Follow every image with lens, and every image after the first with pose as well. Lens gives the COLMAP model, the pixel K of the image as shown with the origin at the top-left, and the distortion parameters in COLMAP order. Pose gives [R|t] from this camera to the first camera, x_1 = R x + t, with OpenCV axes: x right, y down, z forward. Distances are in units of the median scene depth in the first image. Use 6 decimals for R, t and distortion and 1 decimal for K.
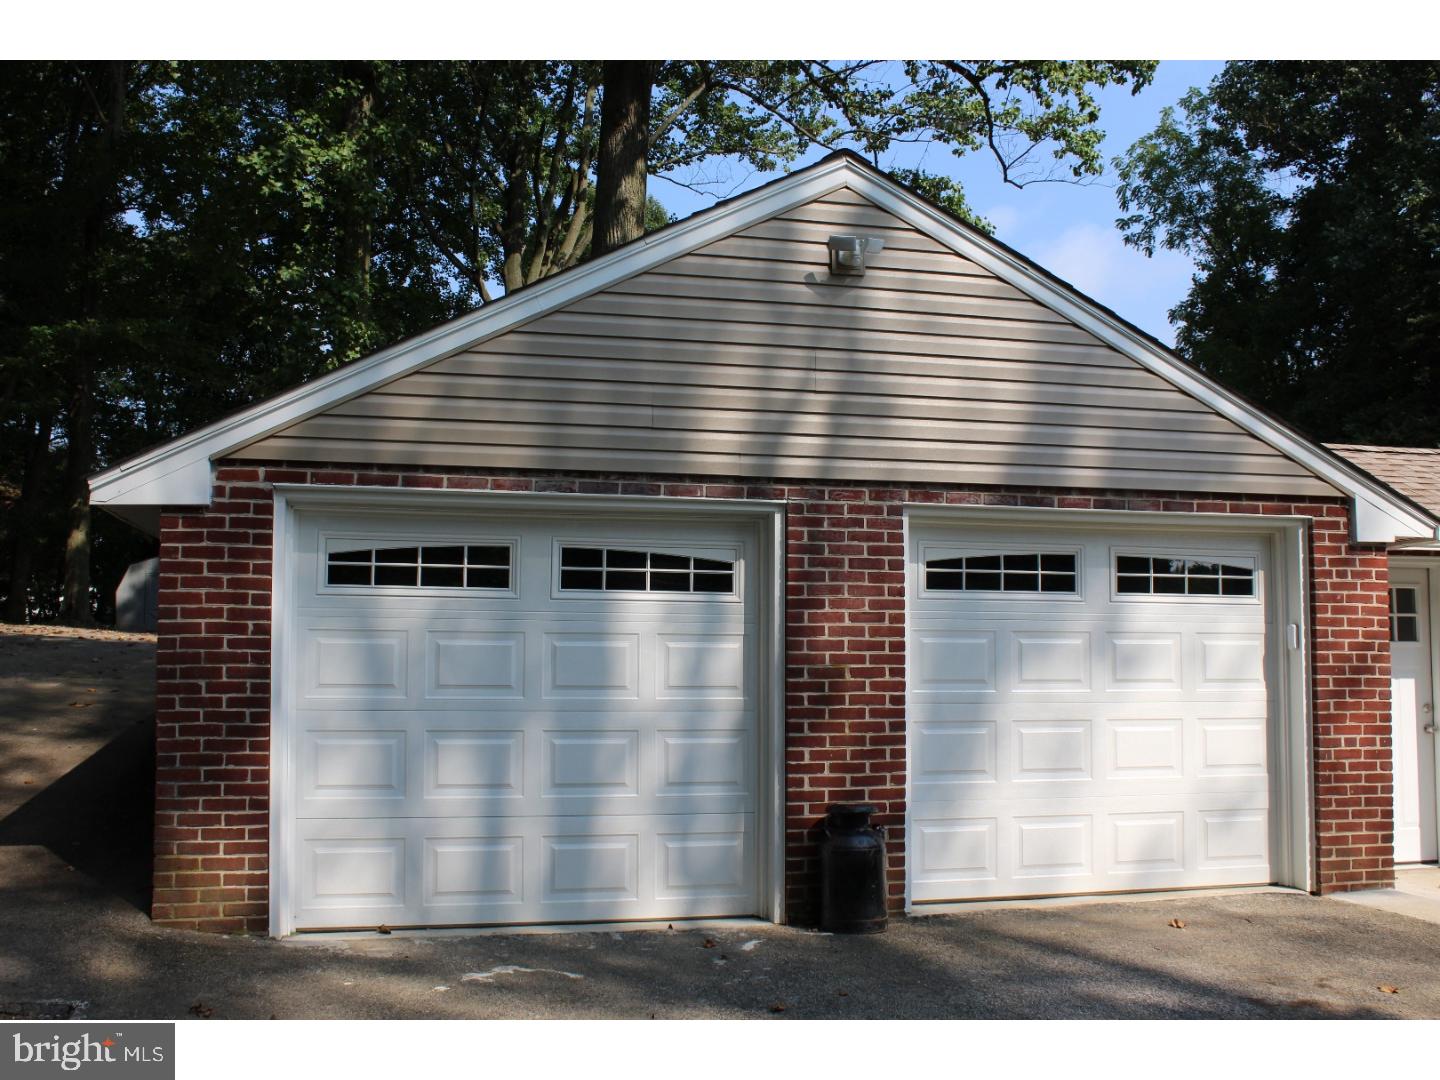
lens RADIAL K [[1363.3, 0, 720.0], [0, 1363.3, 540.0], [0, 0, 1]] dist [-0.111169, 0.024959]
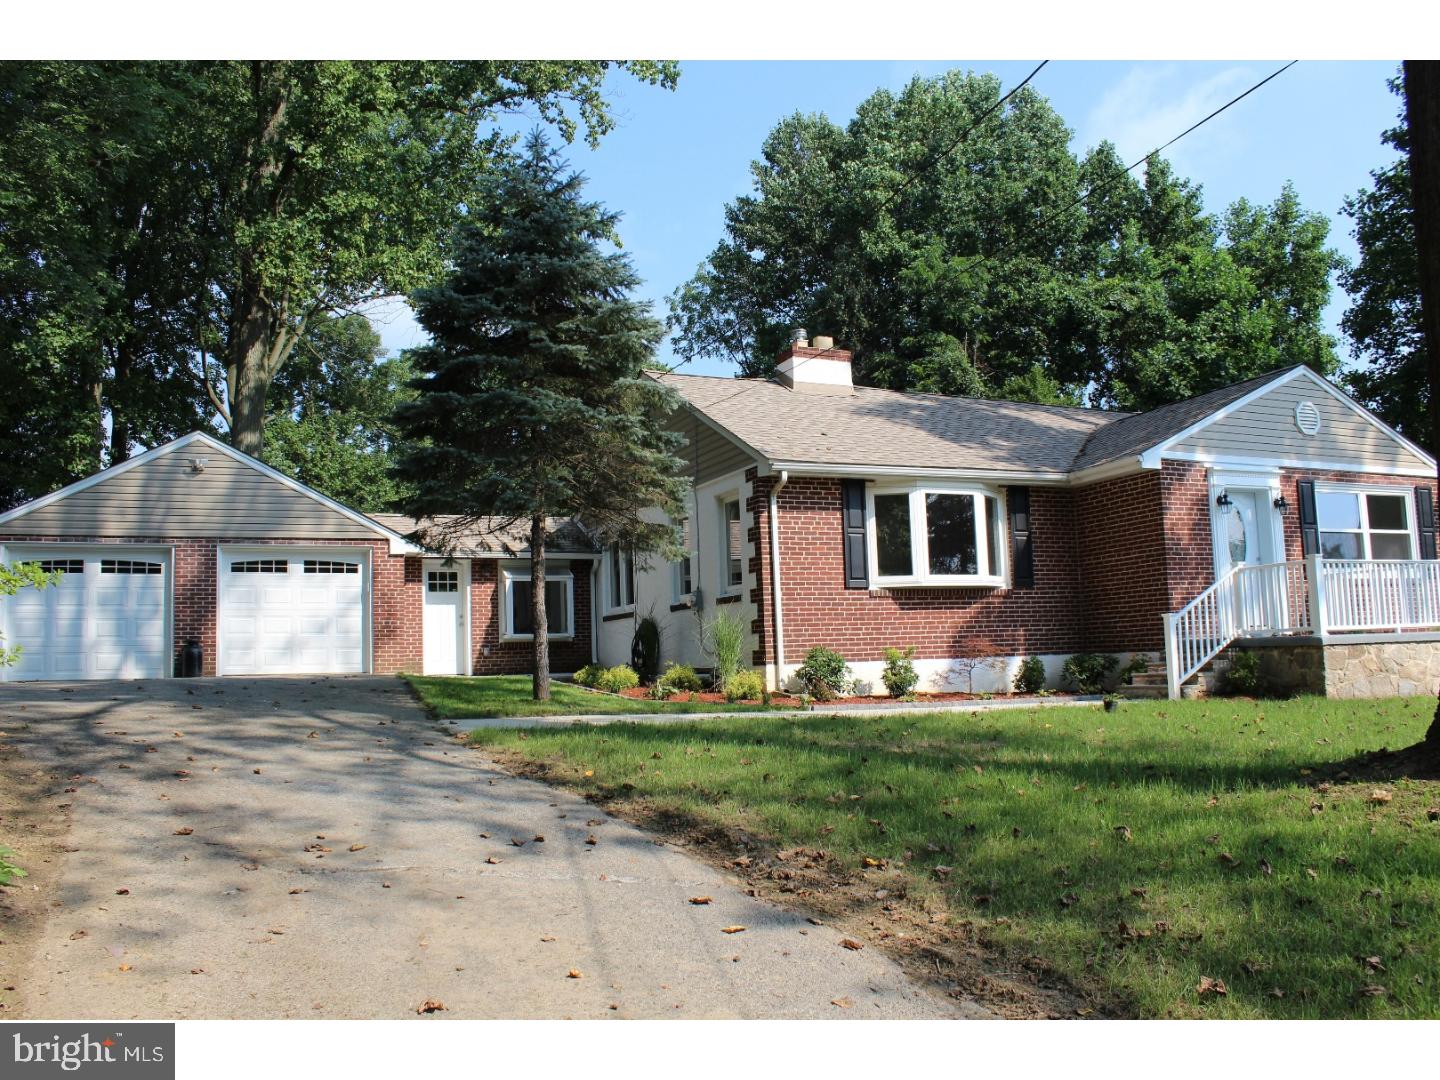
lens RADIAL K [[1215.3, 0, 713.8], [0, 1215.3, 541.2], [0, 0, 1]] dist [-0.136784, 0.105625]
pose [[0.985343, -0.016585, 0.169776, 0.729772], [0.020523, 0.999559, -0.021467, 0.044467], [-0.169345, 0.024636, 0.985249, -1.716394]]
